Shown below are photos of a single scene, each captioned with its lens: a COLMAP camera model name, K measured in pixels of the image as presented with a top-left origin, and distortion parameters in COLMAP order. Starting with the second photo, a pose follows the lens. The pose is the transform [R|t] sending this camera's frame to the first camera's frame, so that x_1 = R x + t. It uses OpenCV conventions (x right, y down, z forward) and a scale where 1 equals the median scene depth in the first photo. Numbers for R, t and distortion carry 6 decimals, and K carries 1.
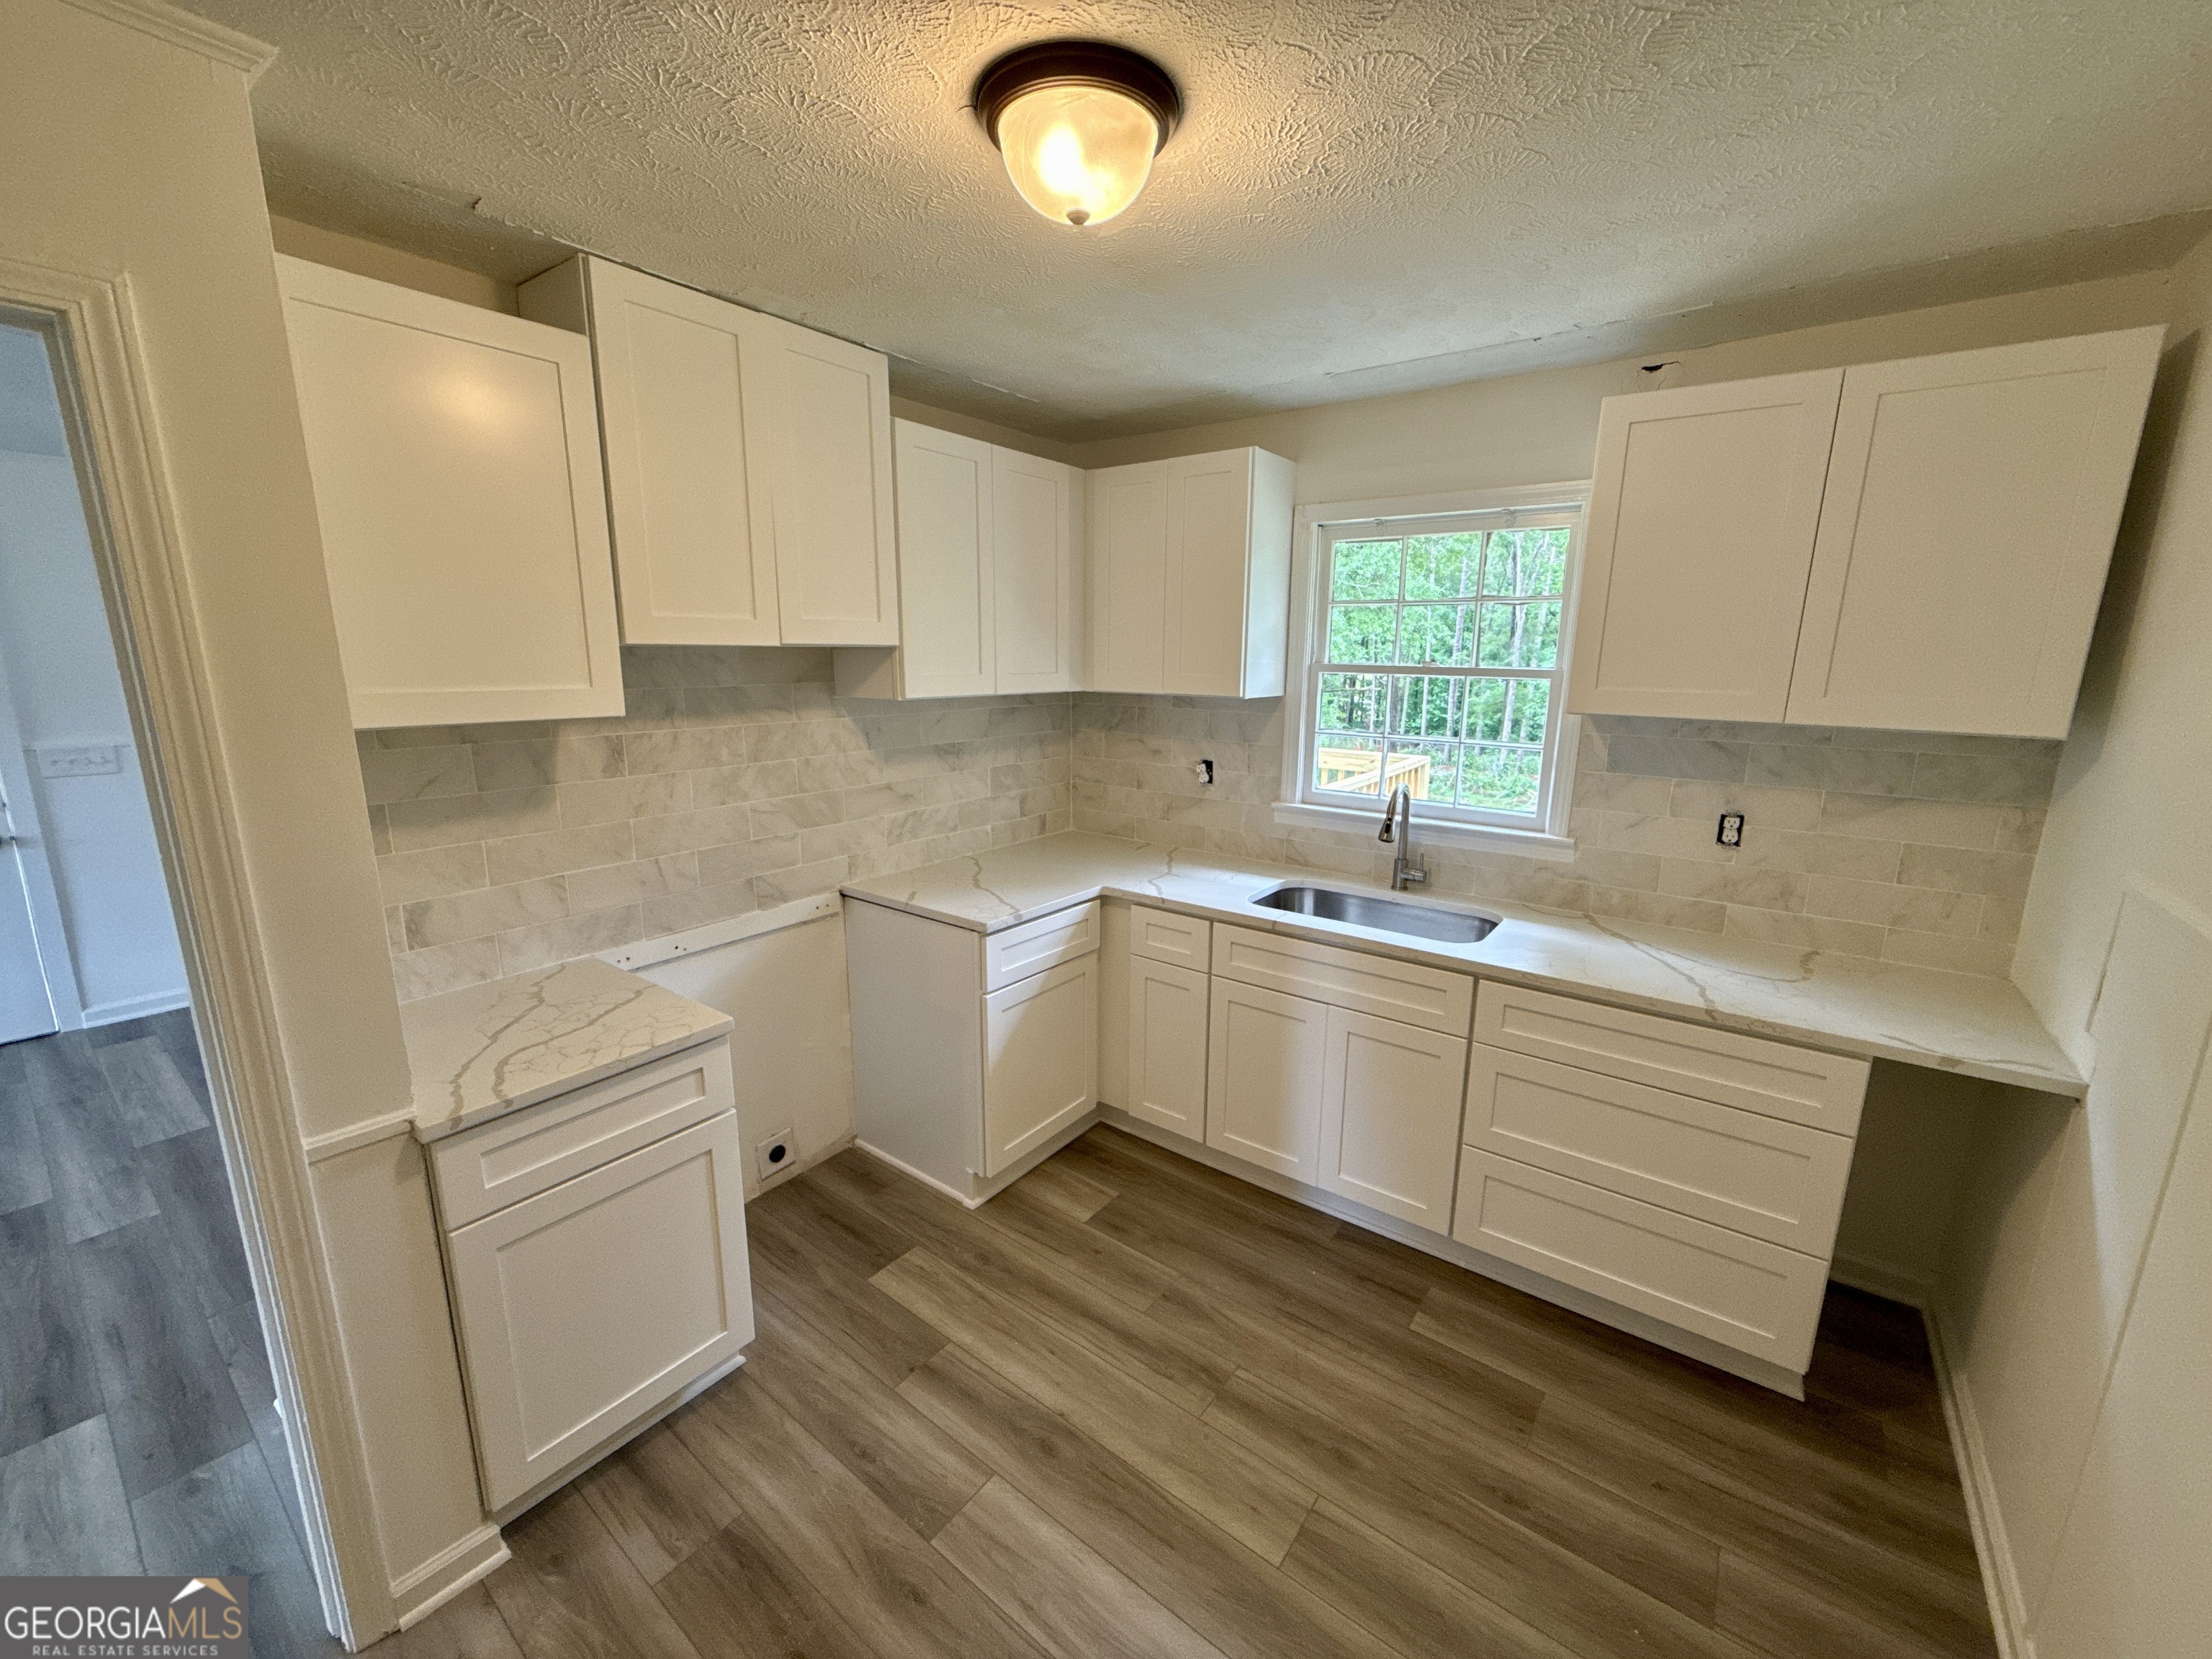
lens RADIAL K [[877.8, 0, 1107.2], [0, 877.8, 832.0], [0, 0, 1]] dist [-0.000866, 0.000489]
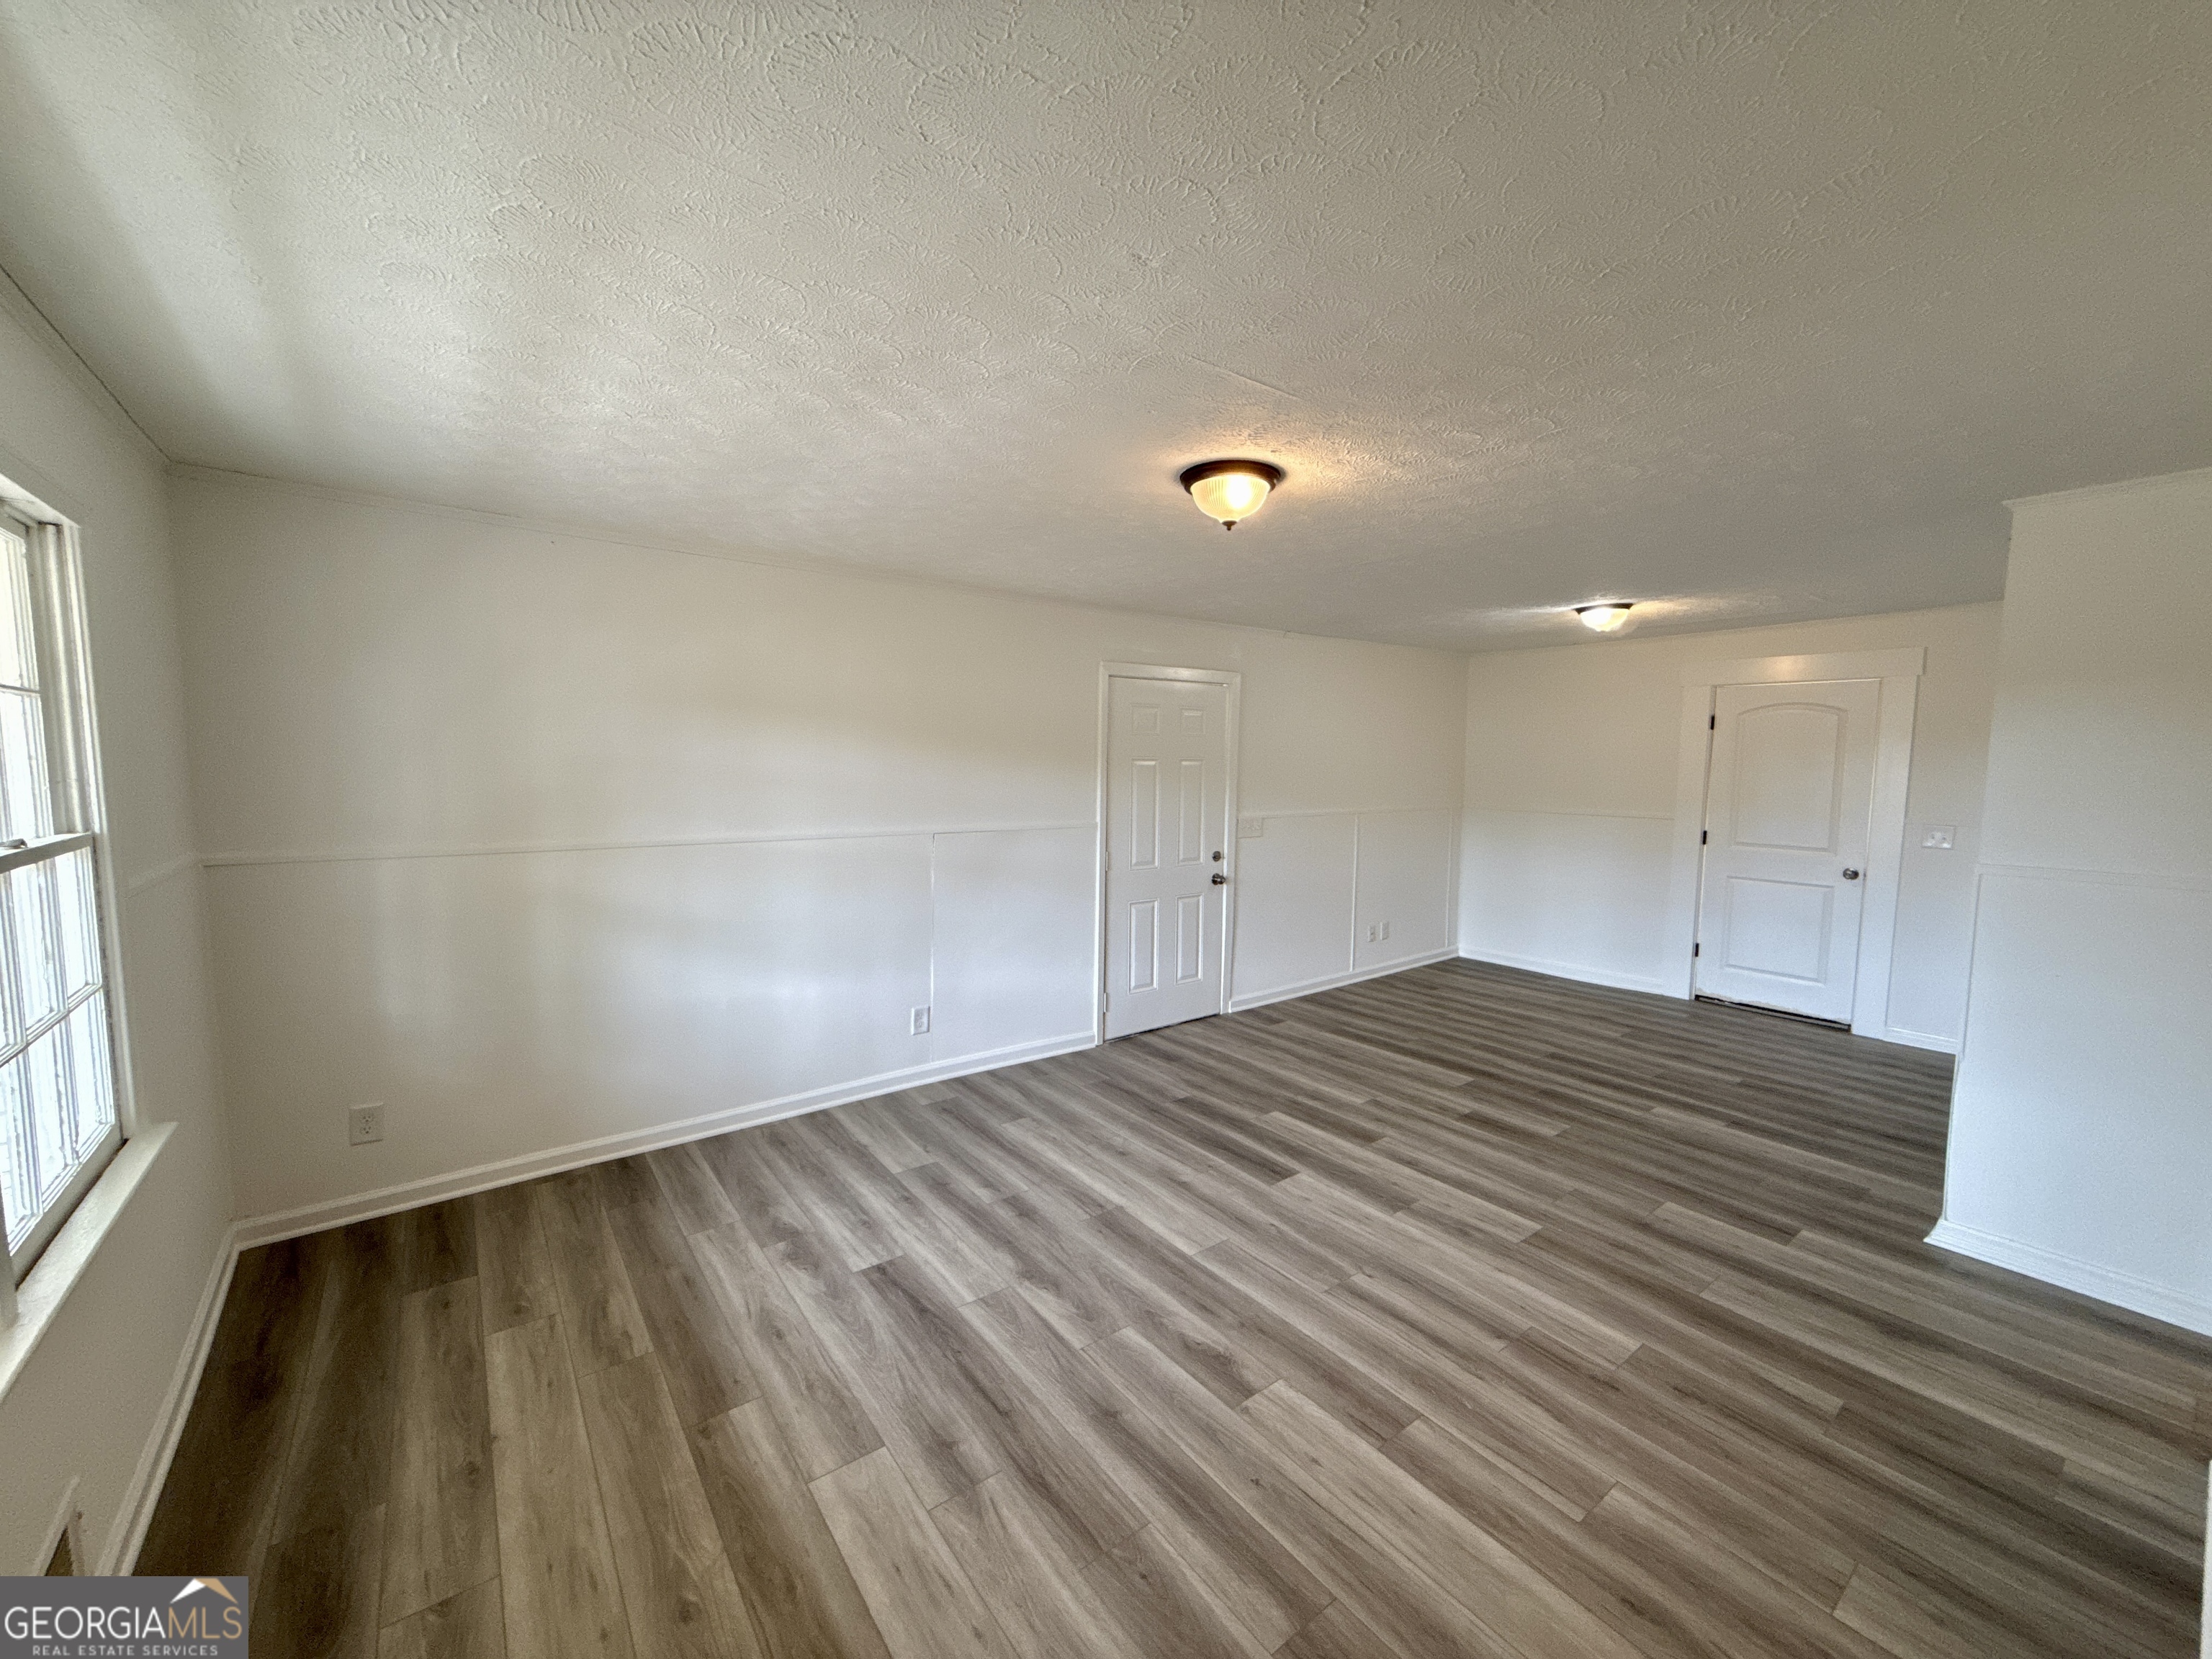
lens RADIAL K [[877.8, 0, 1107.4], [0, 877.8, 837.9], [0, 0, 1]] dist [-0.000866, 0.000489]
pose [[0.961791, 0.023860, -0.272744, -1.241710], [-0.053495, 0.993372, -0.101741, 0.123244], [0.268508, 0.112444, 0.956692, -0.592572]]
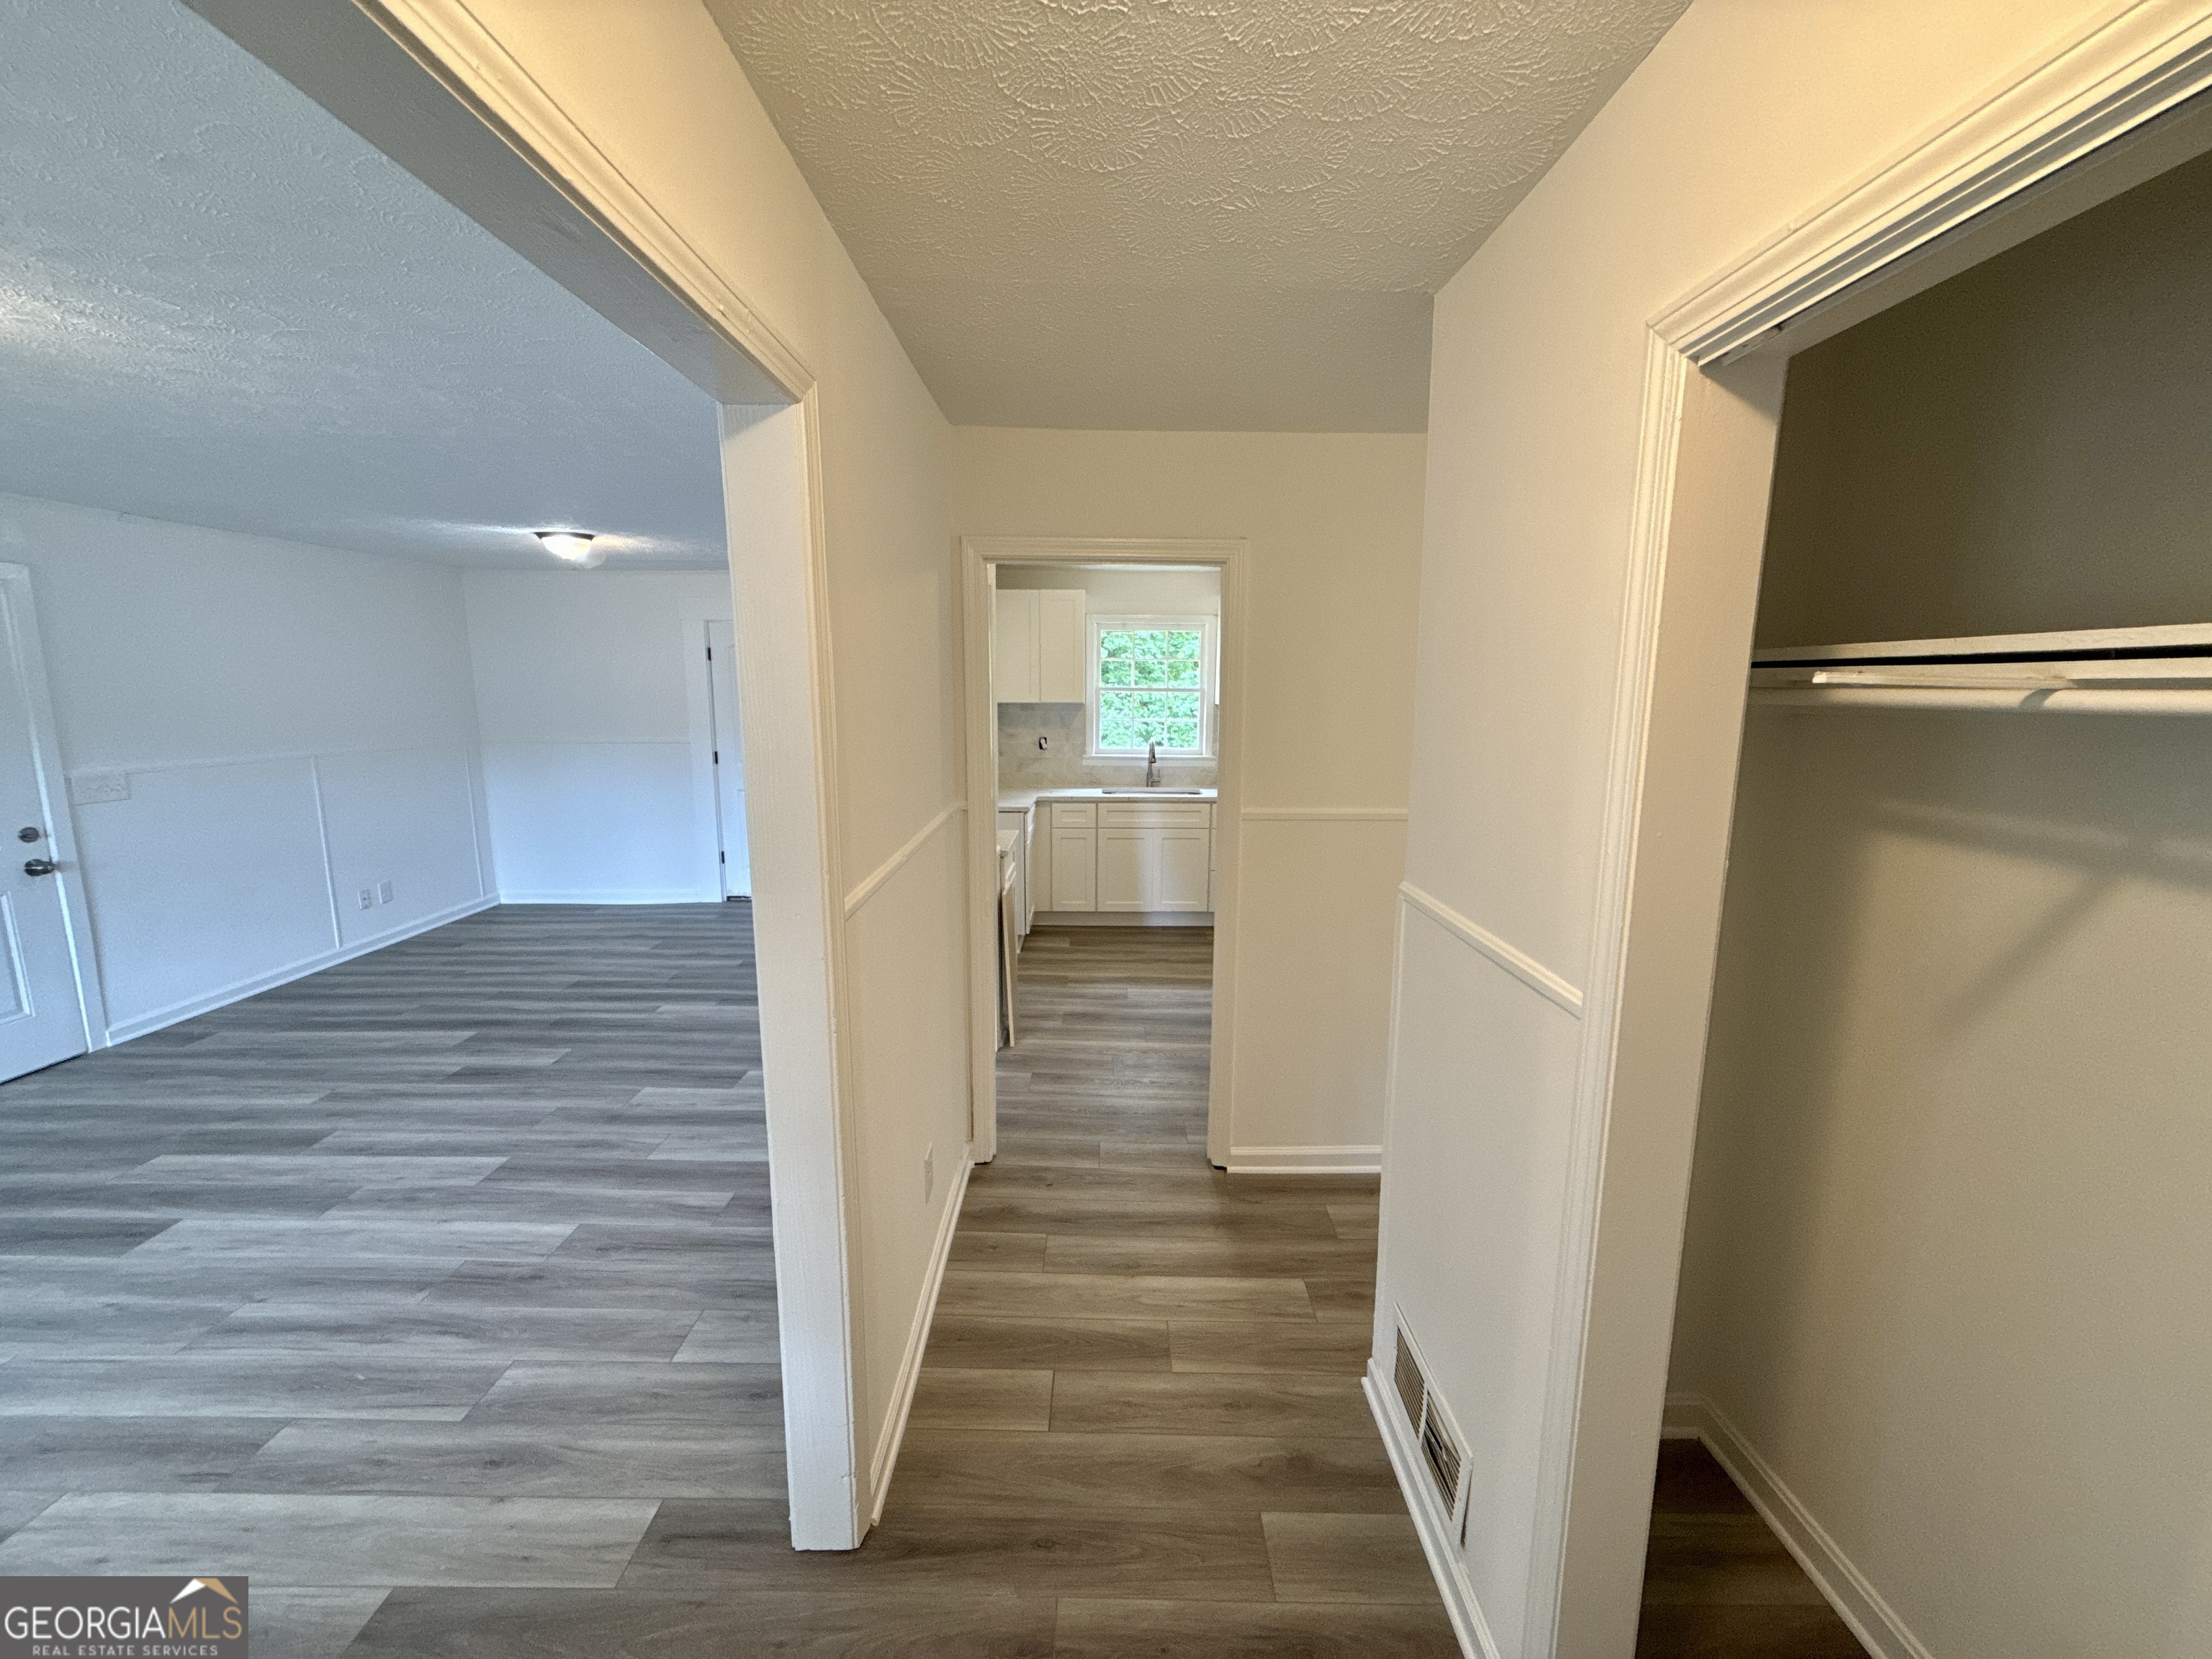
lens RADIAL K [[877.8, 0, 1108.9], [0, 877.8, 832.8], [0, 0, 1]] dist [-0.000866, 0.000489]
pose [[0.799781, -0.105400, 0.590967, -1.030381], [0.123334, 0.992314, 0.010068, 0.138471], [-0.587486, 0.064834, 0.806633, -0.701612]]
